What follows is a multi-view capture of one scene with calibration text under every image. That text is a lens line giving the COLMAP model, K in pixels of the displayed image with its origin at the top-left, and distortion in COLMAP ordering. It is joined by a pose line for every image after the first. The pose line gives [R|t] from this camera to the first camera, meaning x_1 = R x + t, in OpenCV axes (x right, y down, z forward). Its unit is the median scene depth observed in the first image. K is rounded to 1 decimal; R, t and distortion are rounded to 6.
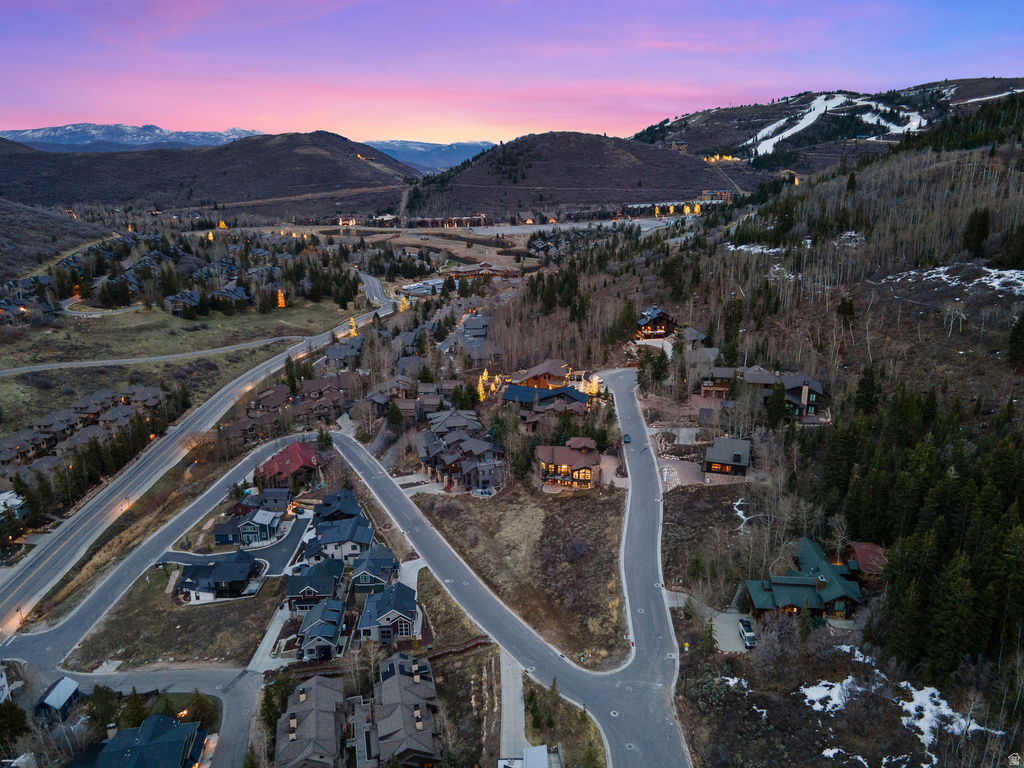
lens RADIAL K [[744.6, 0, 517.3], [0, 744.6, 388.1], [0, 0, 1]] dist [0.010770, 0.050648]
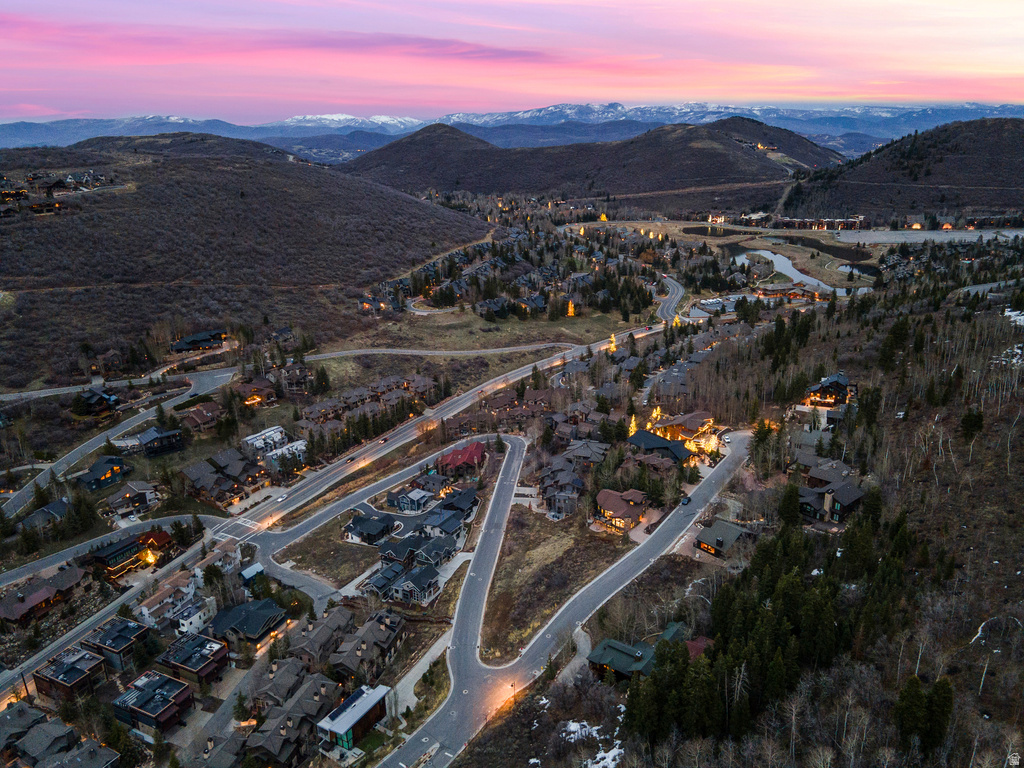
lens RADIAL K [[745.3, 0, 515.2], [0, 745.3, 381.4], [0, 0, 1]] dist [0.033656, 0.012008]
pose [[0.848342, 0.155884, -0.505980, 0.306999], [-0.142619, 0.987631, 0.065153, -0.096665], [0.509878, 0.016890, 0.860081, -0.076695]]
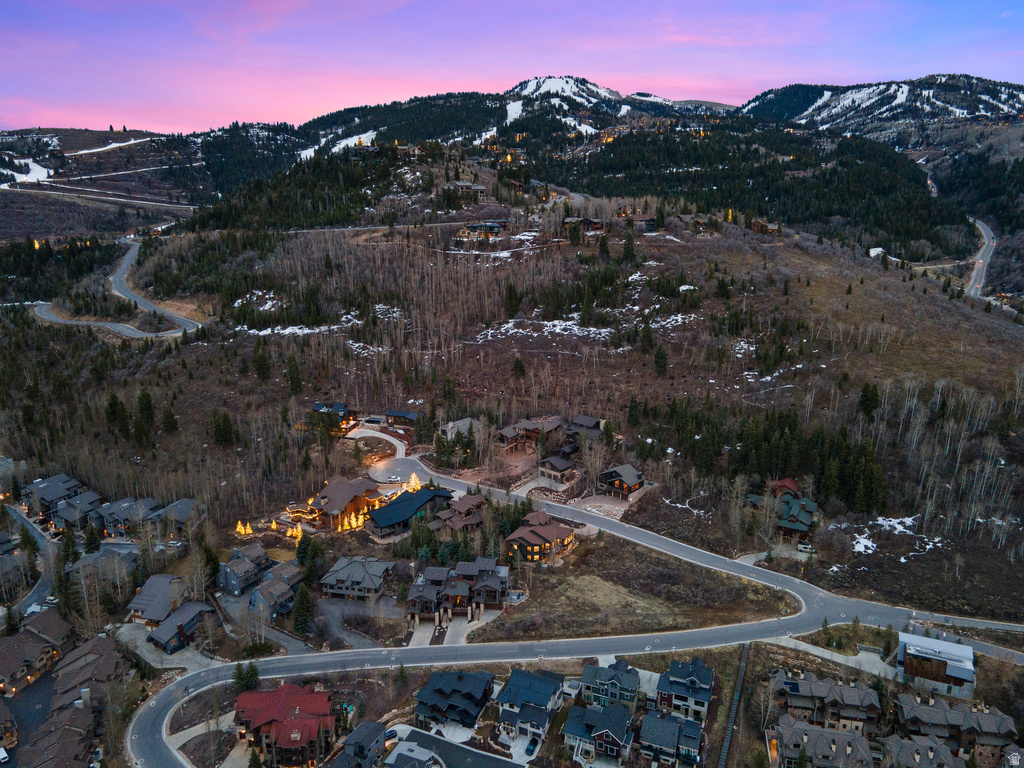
lens RADIAL K [[745.3, 0, 515.2], [0, 745.3, 381.4], [0, 0, 1]] dist [0.033656, 0.012008]
pose [[0.415322, -0.231402, 0.879750, -0.570710], [0.273139, 0.954202, 0.122038, -0.179113], [-0.867700, 0.189608, 0.459506, 0.271050]]
